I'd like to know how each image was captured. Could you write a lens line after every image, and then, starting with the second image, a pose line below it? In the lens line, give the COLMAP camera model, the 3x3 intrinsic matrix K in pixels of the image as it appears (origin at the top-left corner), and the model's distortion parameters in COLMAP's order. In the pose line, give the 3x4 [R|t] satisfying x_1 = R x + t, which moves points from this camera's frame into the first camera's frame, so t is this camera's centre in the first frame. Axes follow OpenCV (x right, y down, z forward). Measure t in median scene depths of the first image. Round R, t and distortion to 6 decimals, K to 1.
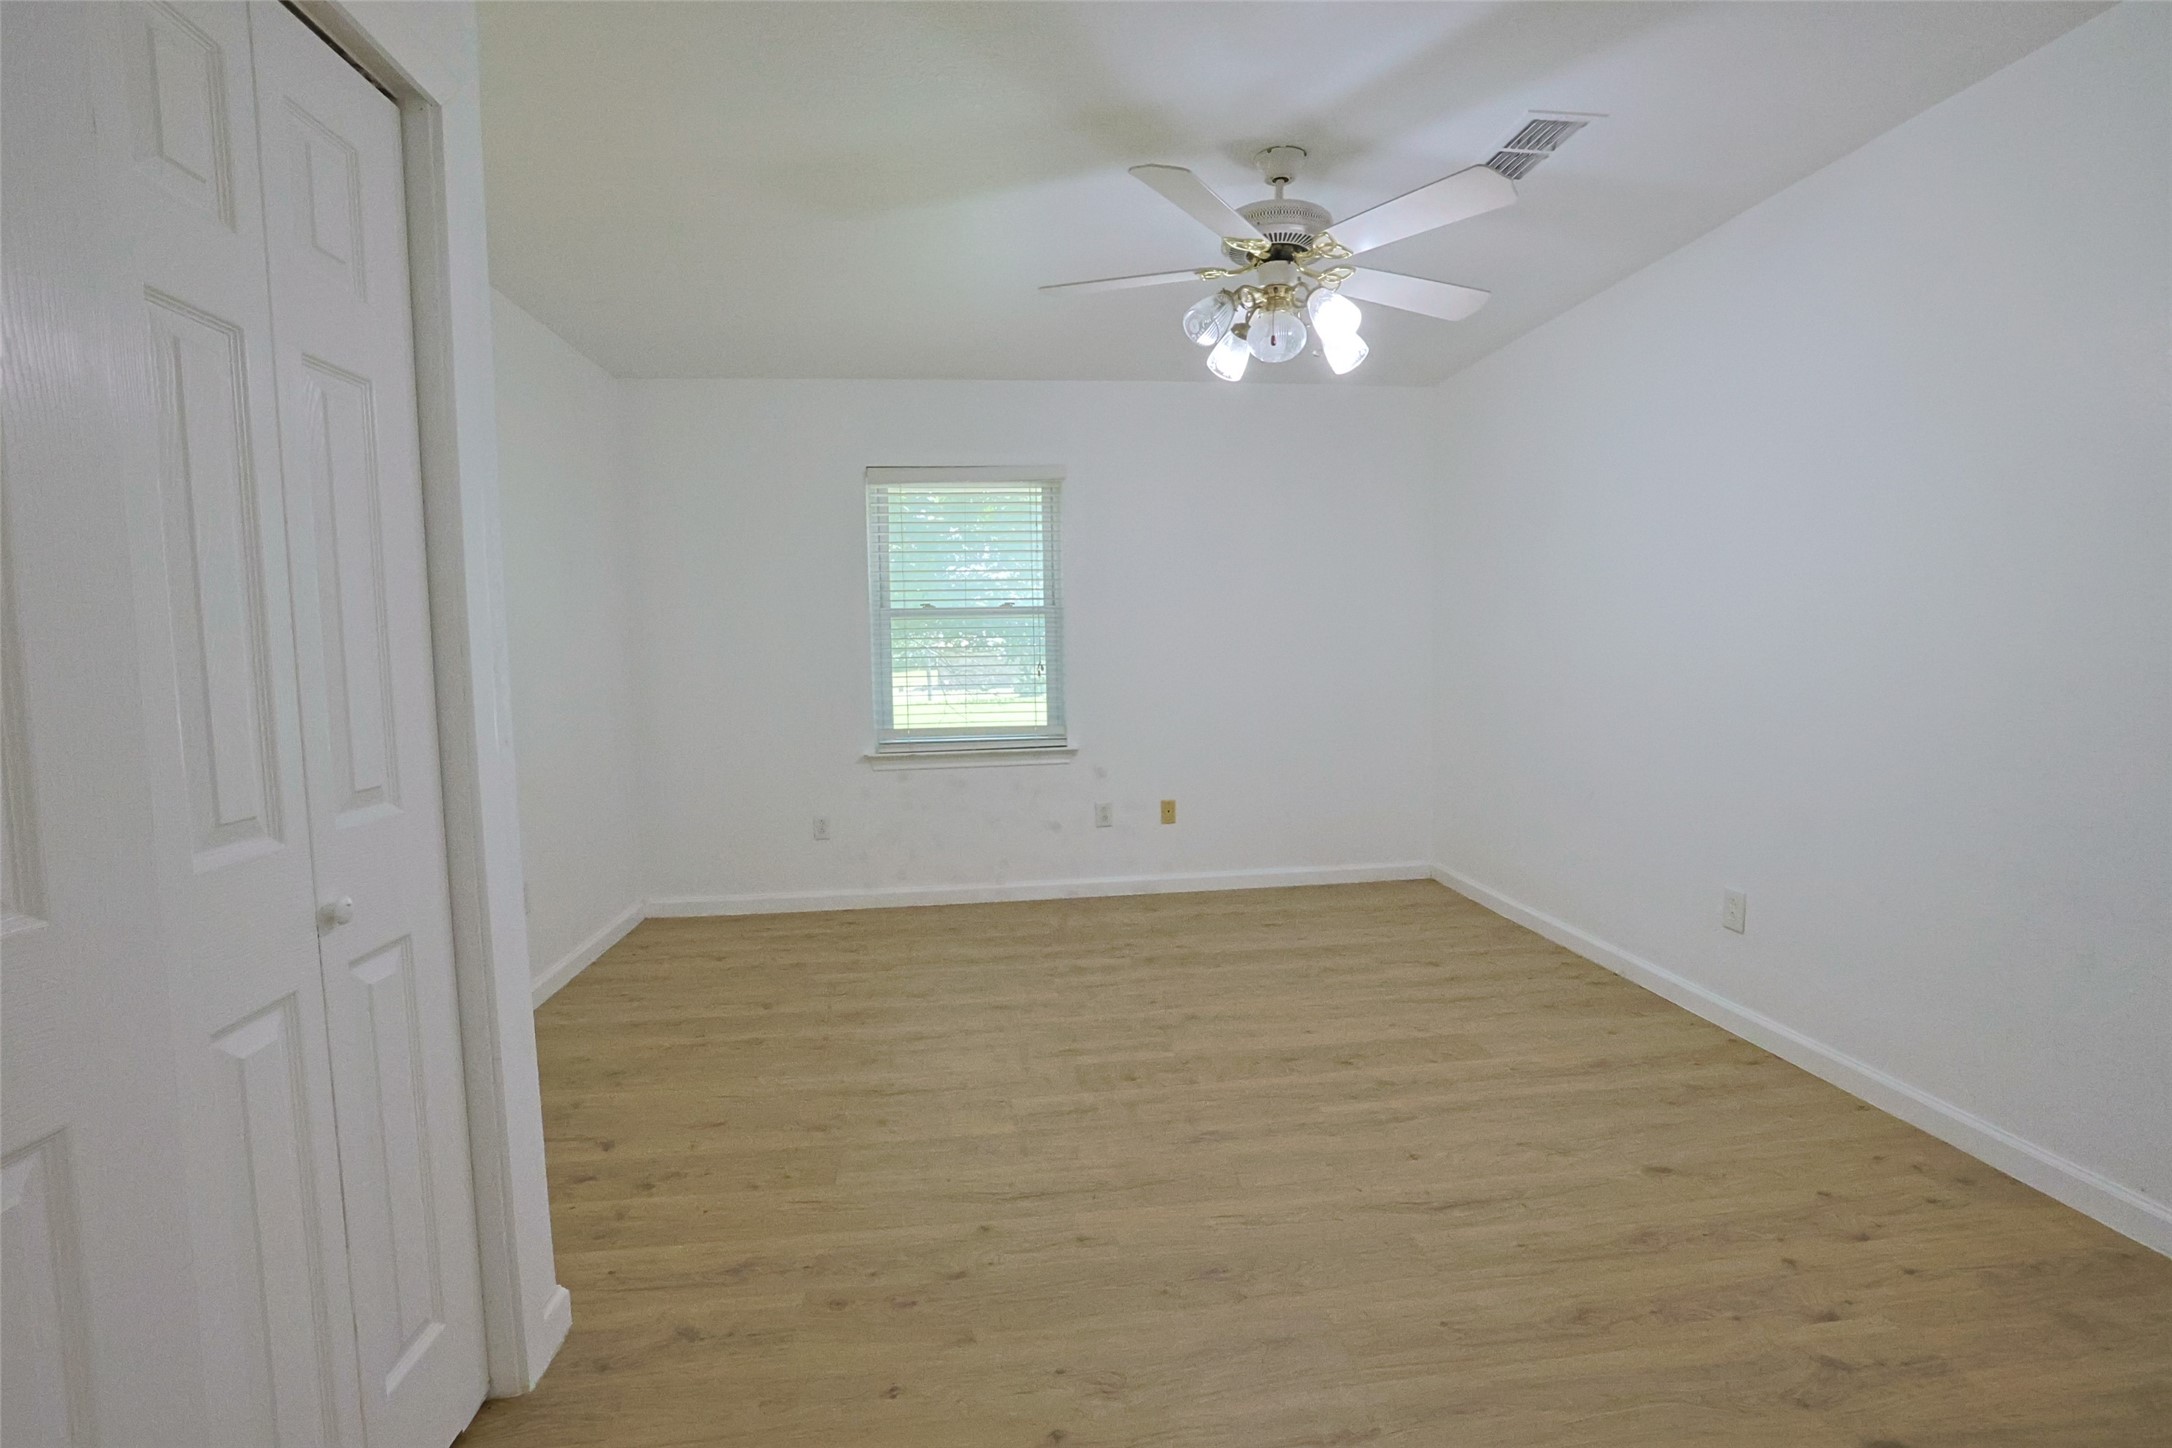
lens RADIAL K [[1013.6, 0, 1086.8], [0, 1013.6, 737.4], [0, 0, 1]] dist [-0.052108, -0.000377]
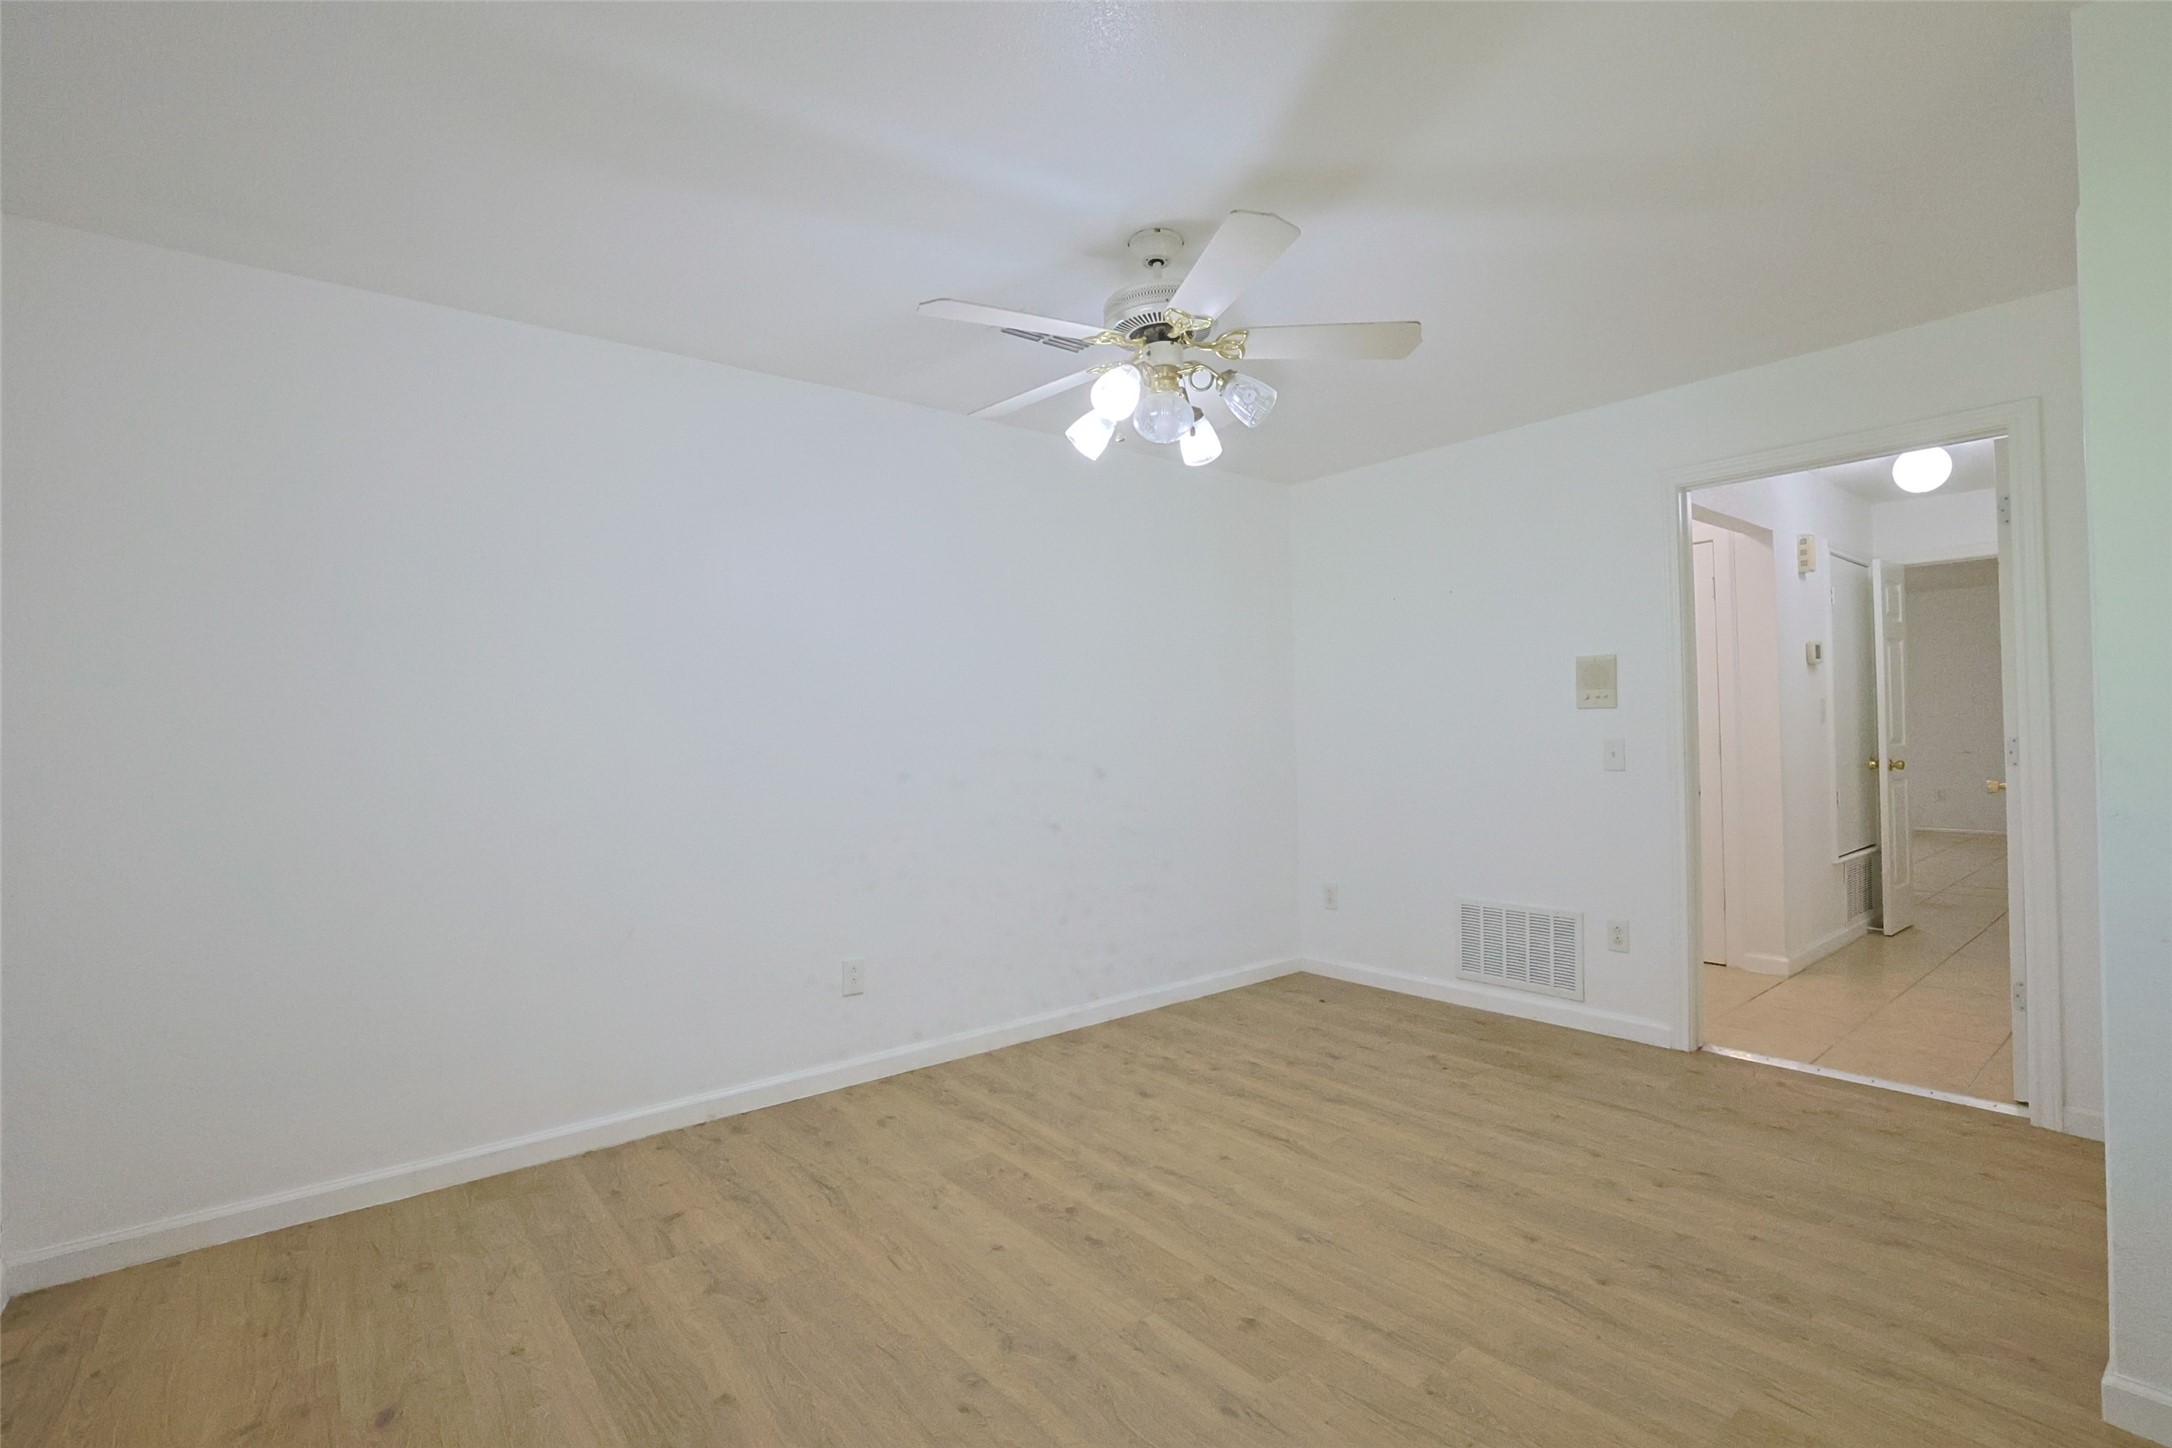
lens RADIAL K [[995.9, 0, 1100.2], [0, 995.9, 719.4], [0, 0, 1]] dist [-0.048389, 0.017470]
pose [[-0.549376, 0.041160, 0.834561, -0.650722], [0.107182, 0.994006, 0.021532, -0.161375], [-0.828672, 0.101280, -0.550495, 1.836534]]
